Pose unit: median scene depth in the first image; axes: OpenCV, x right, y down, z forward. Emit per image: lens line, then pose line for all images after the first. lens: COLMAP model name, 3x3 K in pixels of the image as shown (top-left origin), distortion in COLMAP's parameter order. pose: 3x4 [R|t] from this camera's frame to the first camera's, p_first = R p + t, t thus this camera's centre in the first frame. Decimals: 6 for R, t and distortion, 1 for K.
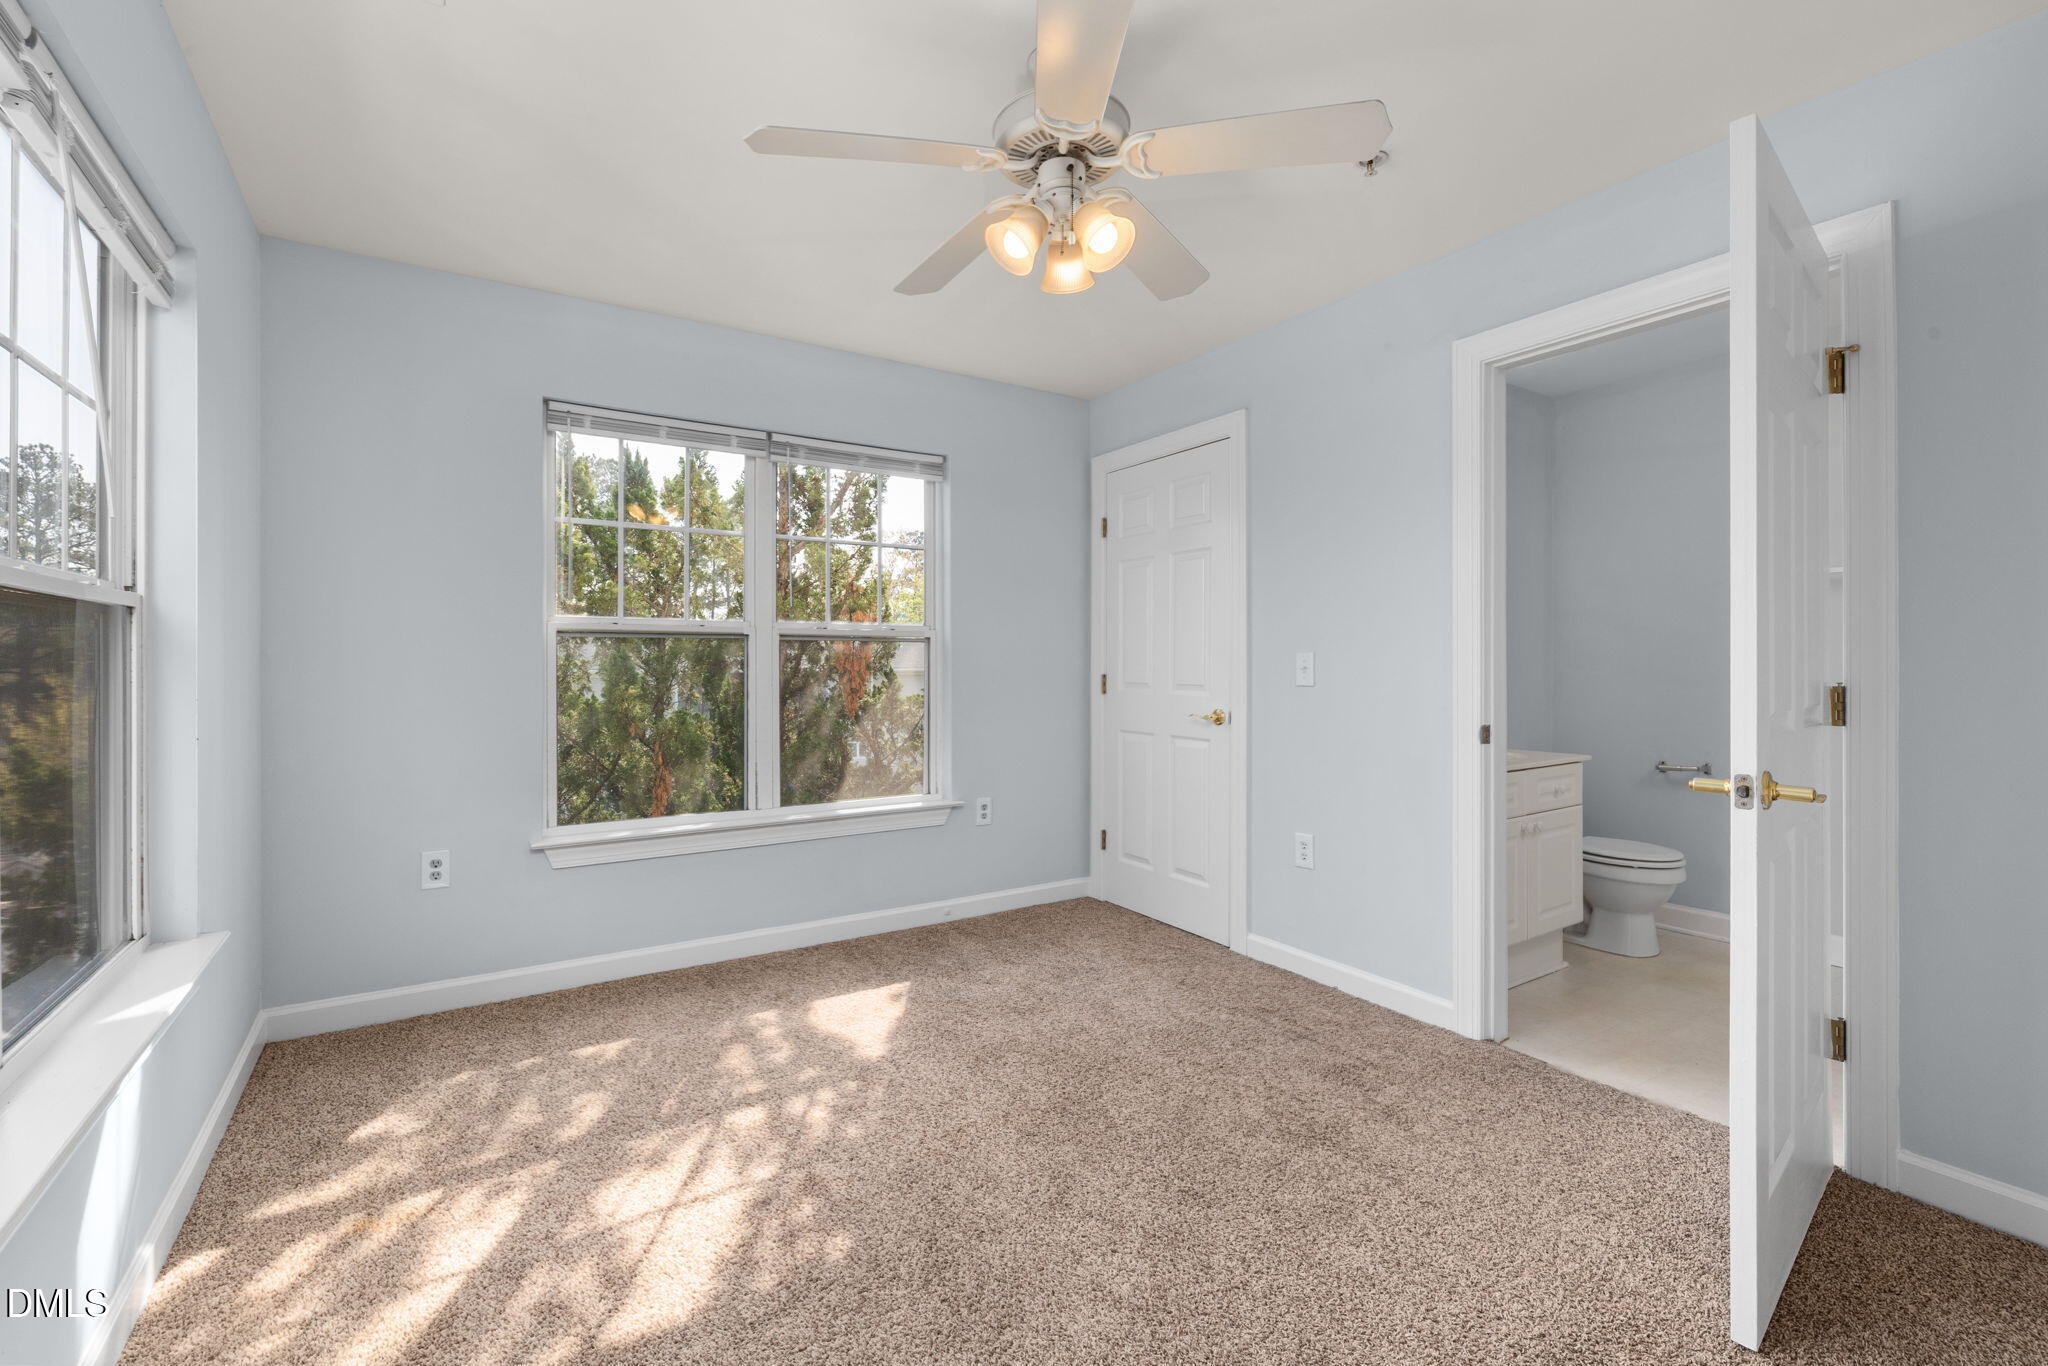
lens RADIAL K [[871.0, 0, 1009.3], [0, 871.0, 666.1], [0, 0, 1]] dist [0.000219, 0.000155]
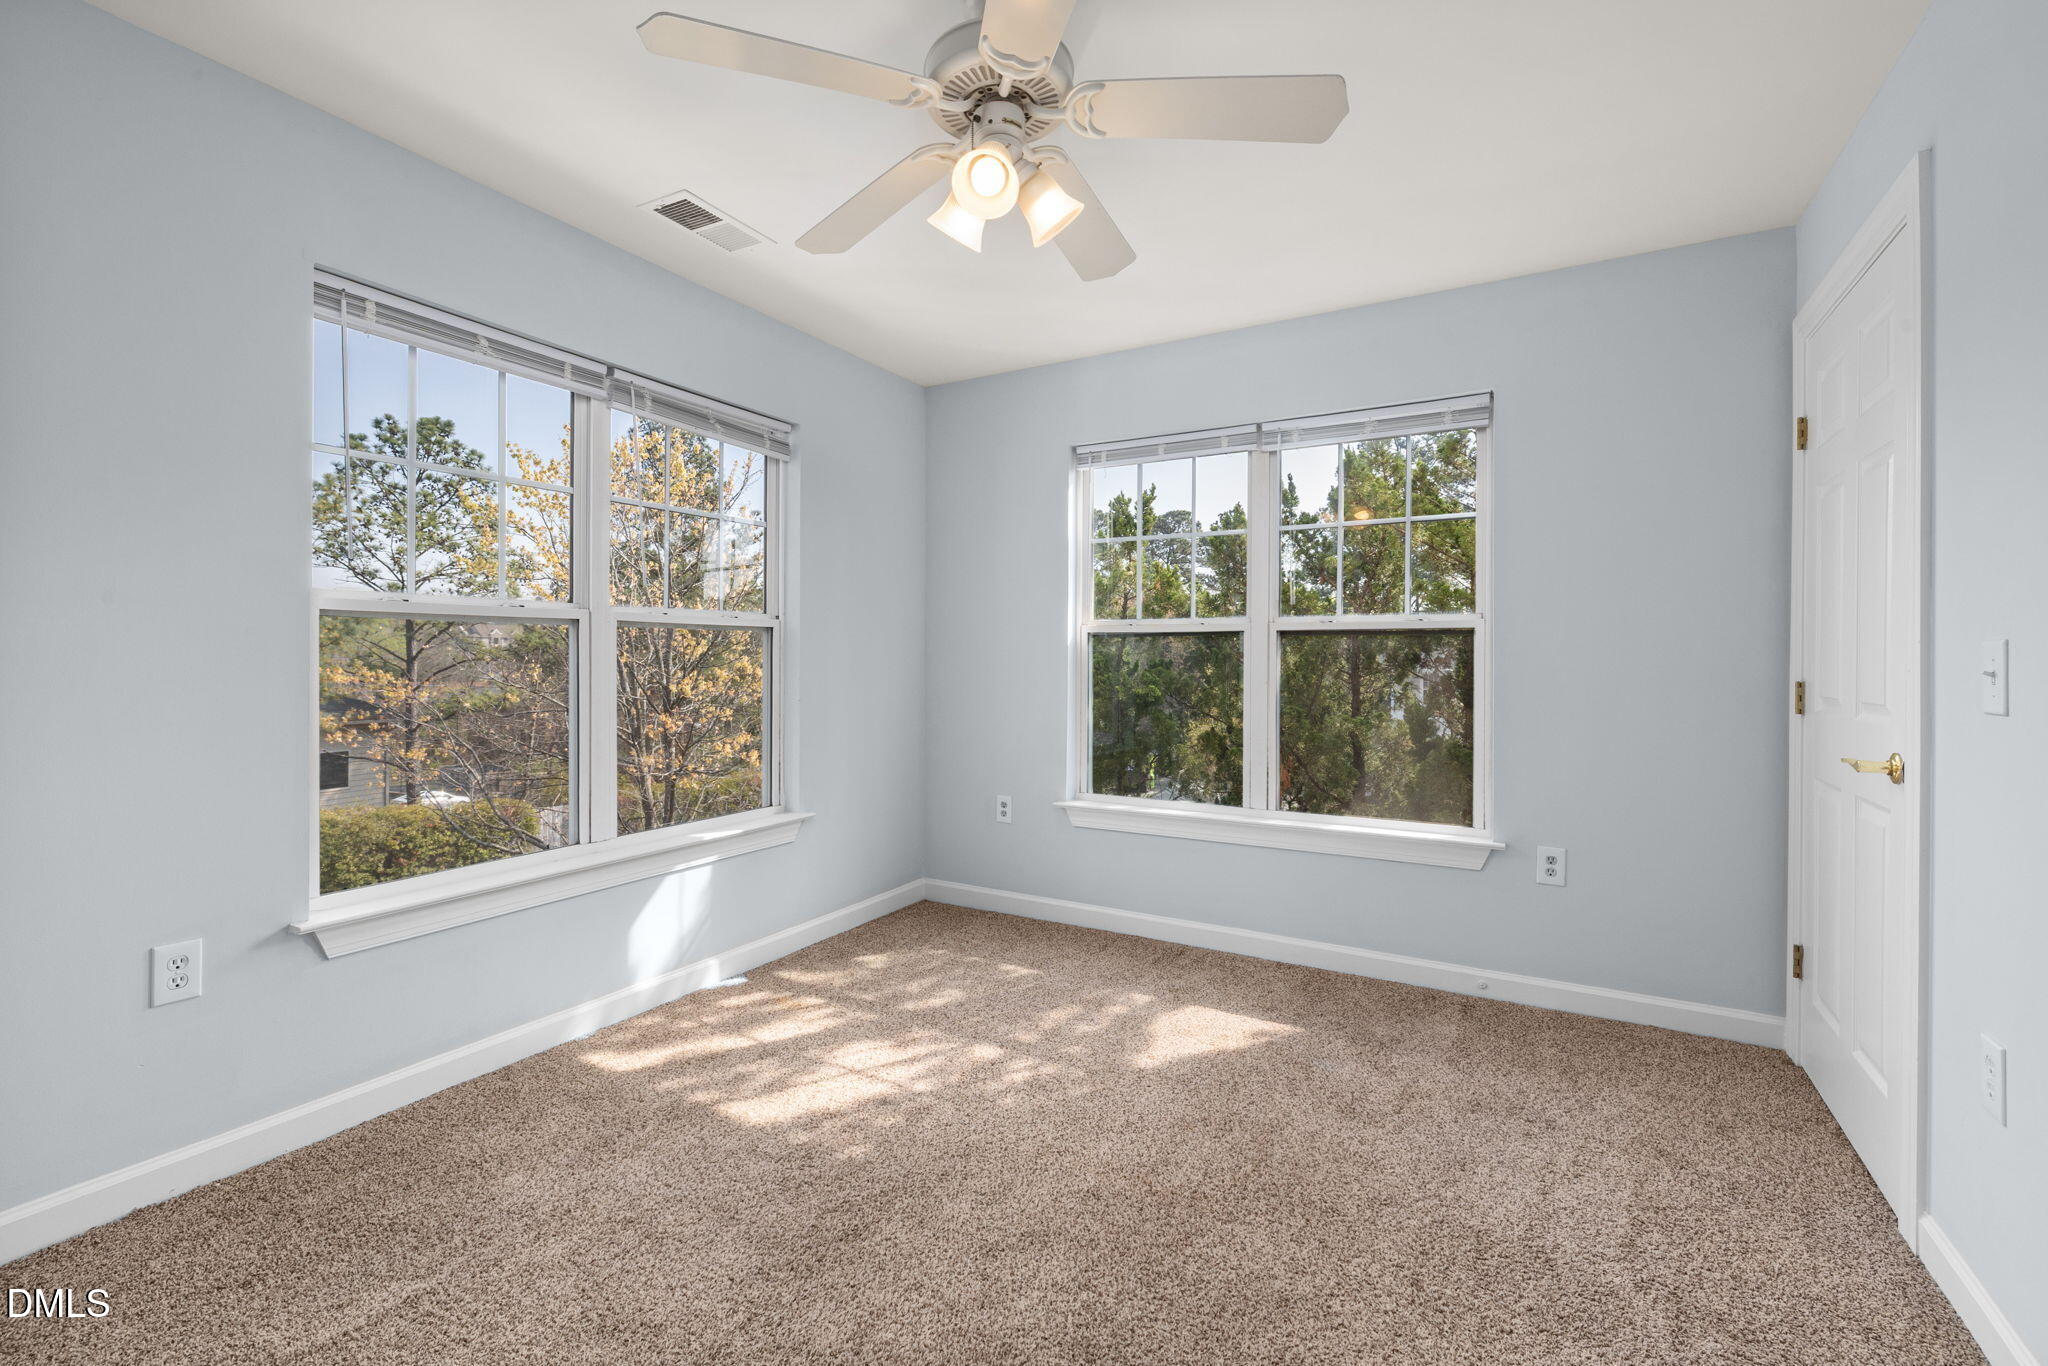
lens RADIAL K [[860.9, 0, 1031.9], [0, 860.9, 661.5], [0, 0, 1]] dist [-0.000145, 0.000108]
pose [[0.472053, 0.001733, -0.881568, 0.574951], [-0.008710, 0.999958, -0.002698, 0.003630], [0.881527, 0.008952, 0.472048, 0.403713]]
